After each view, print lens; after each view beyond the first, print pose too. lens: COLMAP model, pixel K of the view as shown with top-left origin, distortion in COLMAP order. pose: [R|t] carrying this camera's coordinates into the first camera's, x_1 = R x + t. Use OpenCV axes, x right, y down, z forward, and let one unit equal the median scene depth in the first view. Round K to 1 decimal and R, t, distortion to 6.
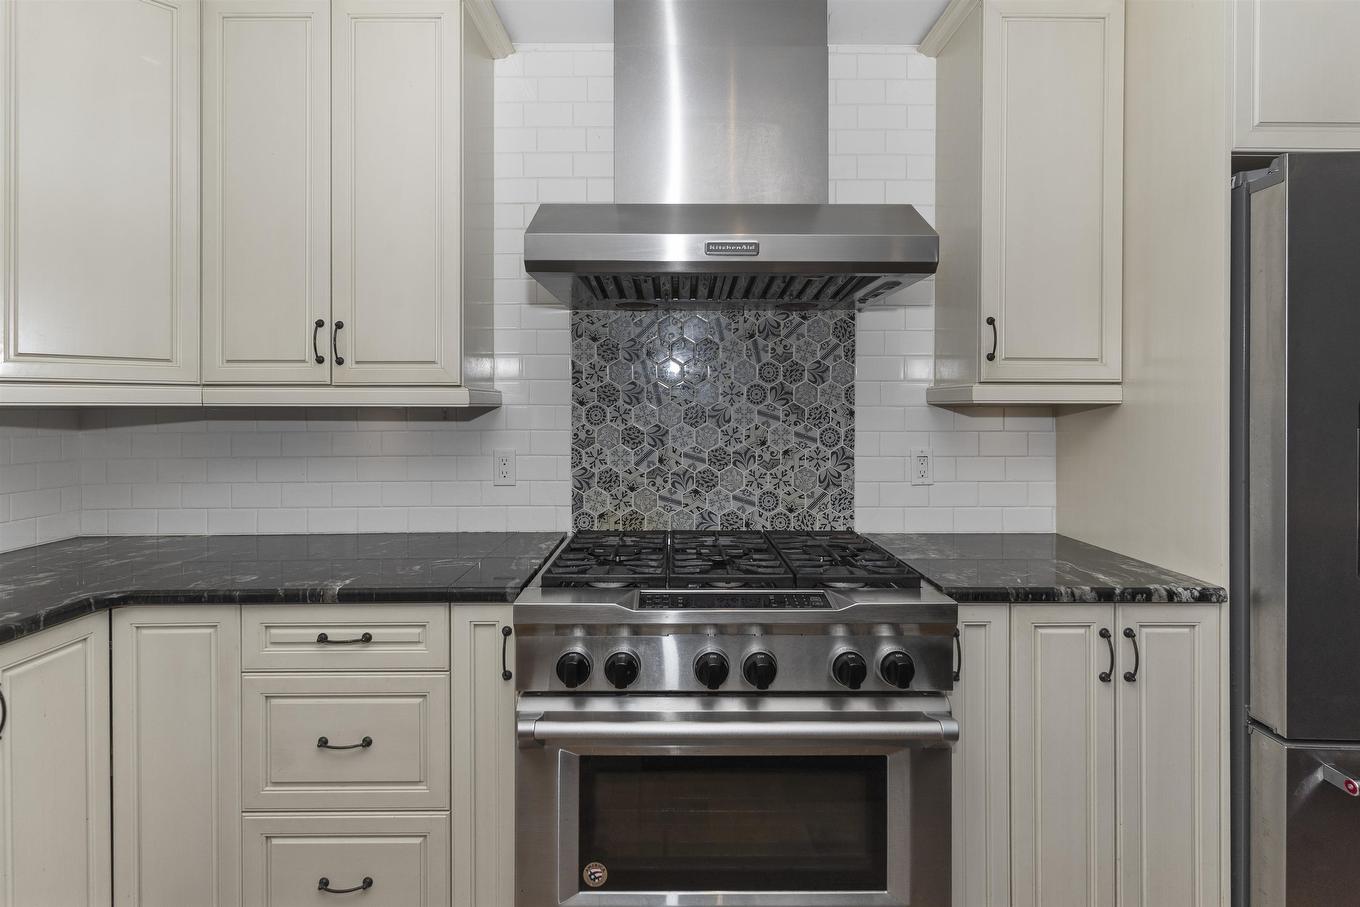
lens RADIAL K [[665.4, 0, 676.9], [0, 665.4, 408.6], [0, 0, 1]] dist [-0.000615, 0.001105]
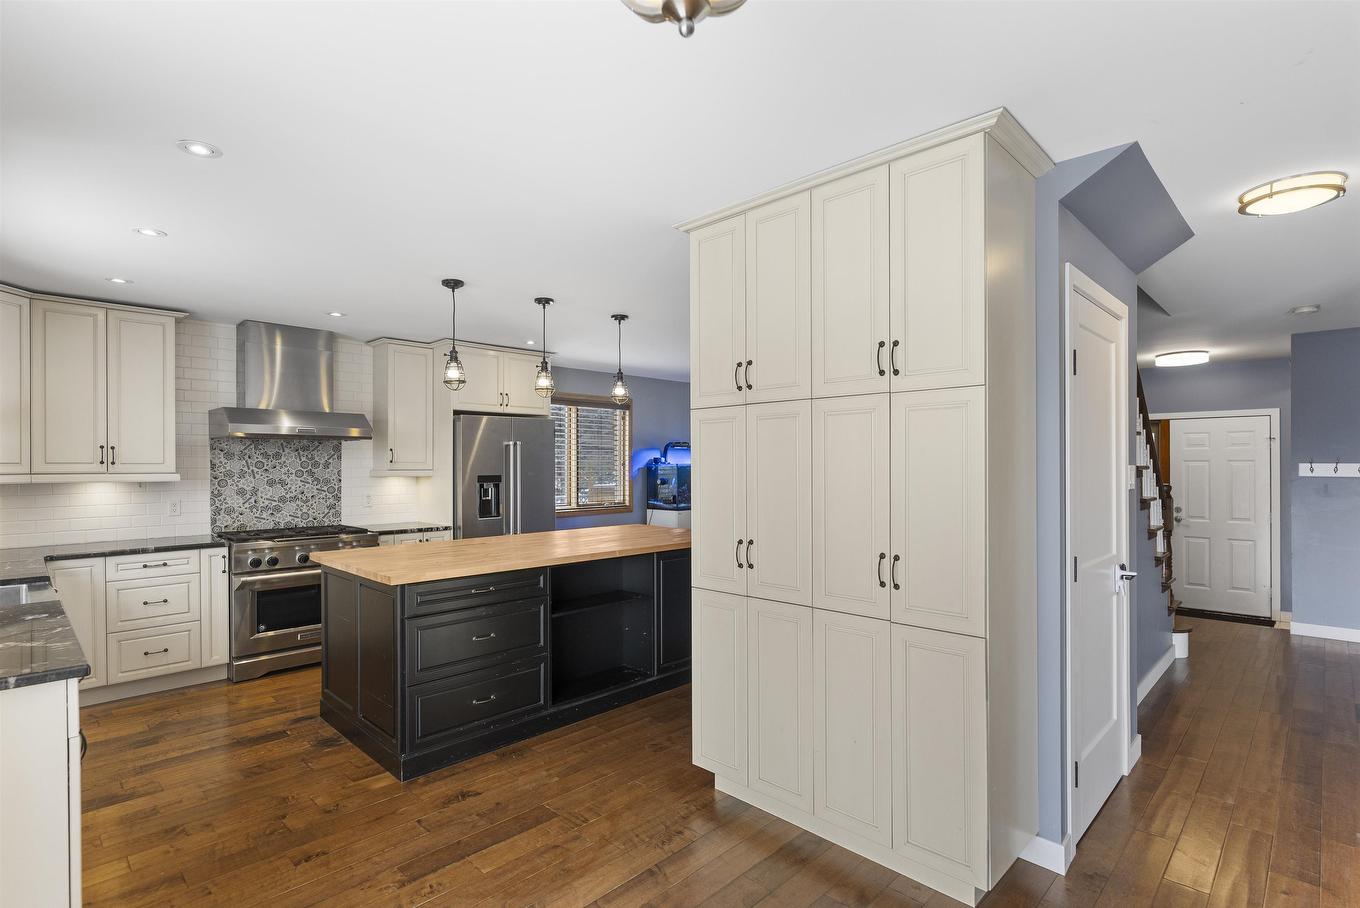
lens RADIAL K [[665.4, 0, 681.2], [0, 665.4, 466.8], [0, 0, 1]] dist [-0.000615, 0.001105]
pose [[0.703536, -0.004395, 0.710646, -0.649202], [0.003688, 0.999990, 0.002533, -0.048012], [-0.710650, 0.000839, 0.703545, -1.783186]]
